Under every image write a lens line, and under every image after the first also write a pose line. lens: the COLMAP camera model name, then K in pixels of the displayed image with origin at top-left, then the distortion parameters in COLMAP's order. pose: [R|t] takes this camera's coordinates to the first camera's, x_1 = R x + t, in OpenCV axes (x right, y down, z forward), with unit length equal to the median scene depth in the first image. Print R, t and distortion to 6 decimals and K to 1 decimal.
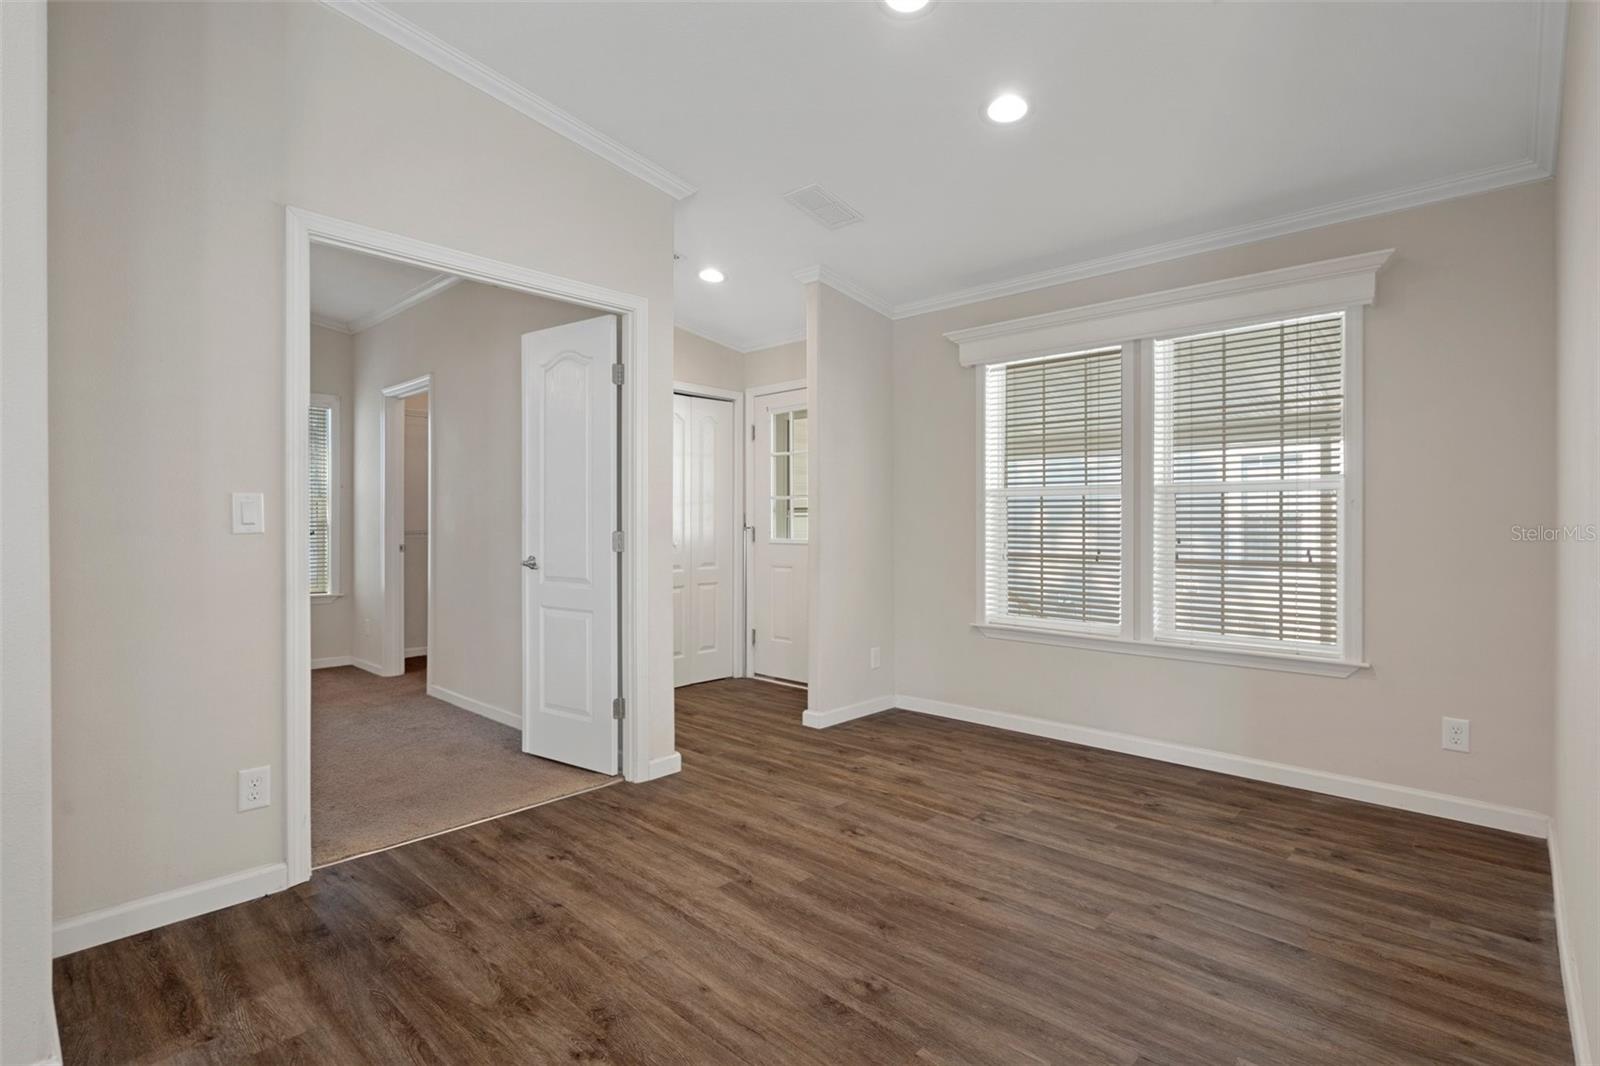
lens RADIAL K [[765.1, 0, 798.0], [0, 765.1, 520.1], [0, 0, 1]] dist [0.000010, 0.000572]
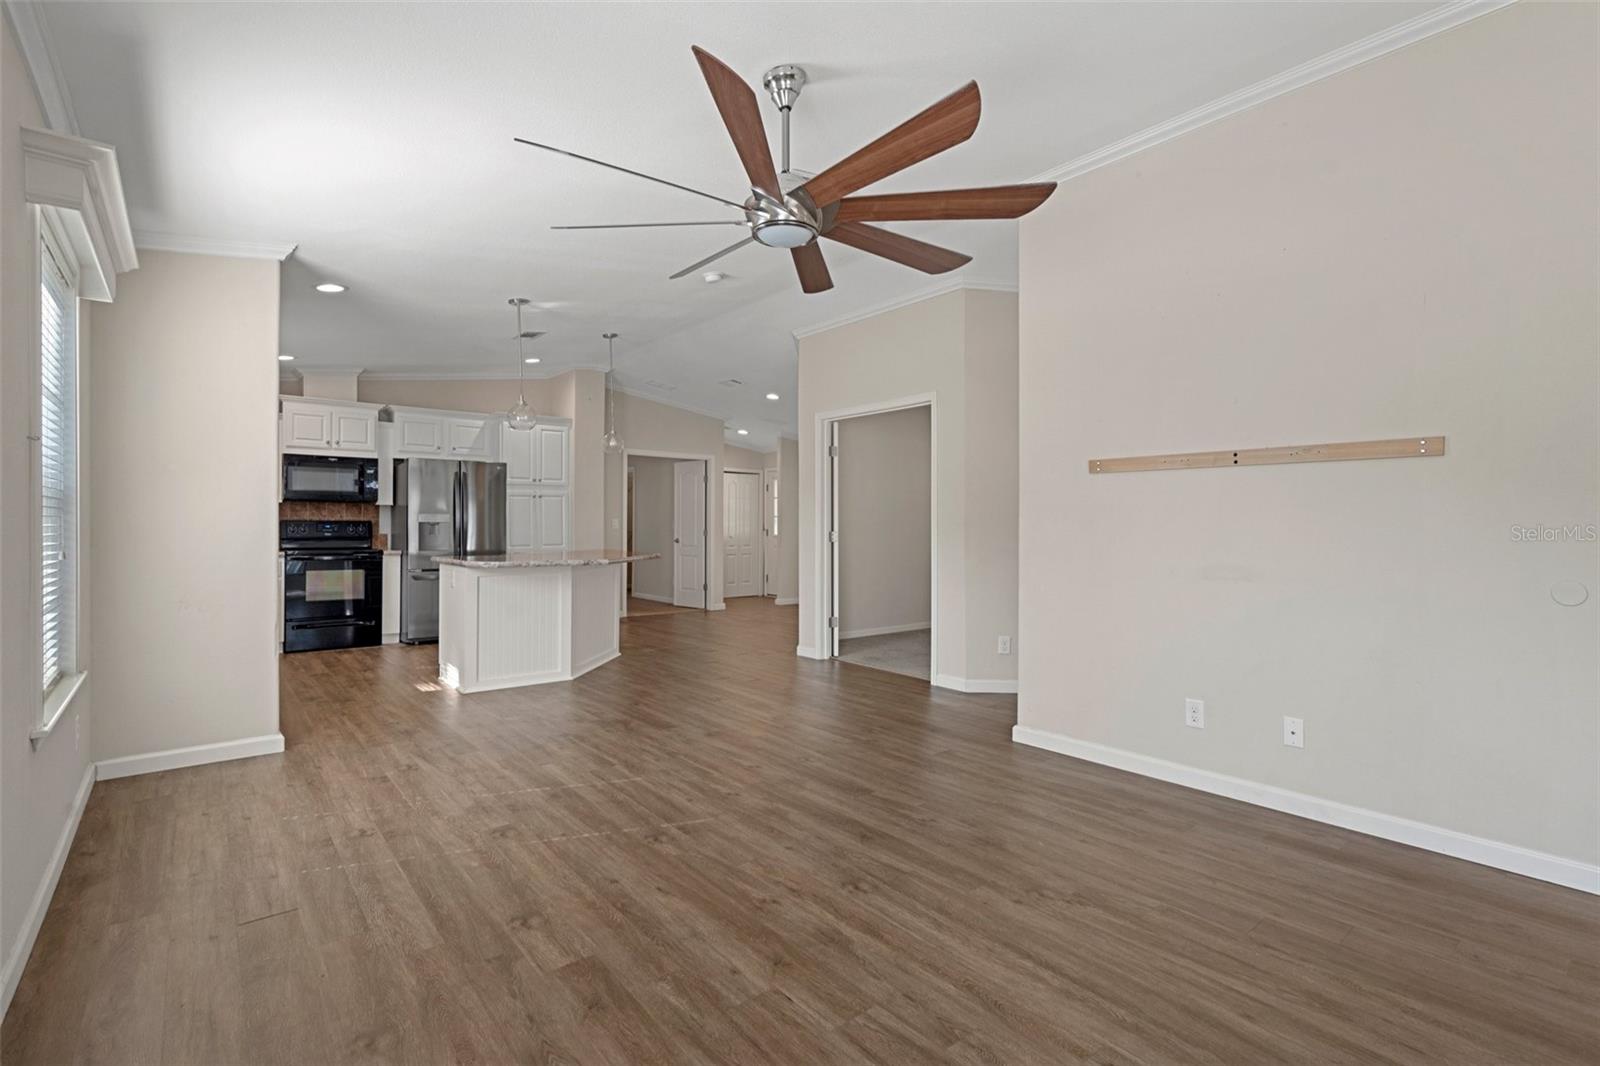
lens RADIAL K [[750.8, 0, 801.3], [0, 750.8, 527.5], [0, 0, 1]] dist [-0.000411, 0.001101]
pose [[0.991485, 0.005864, -0.130088, 0.550018], [-0.005764, 0.999983, 0.001153, -0.000216], [0.130093, -0.000393, 0.991502, -1.978236]]
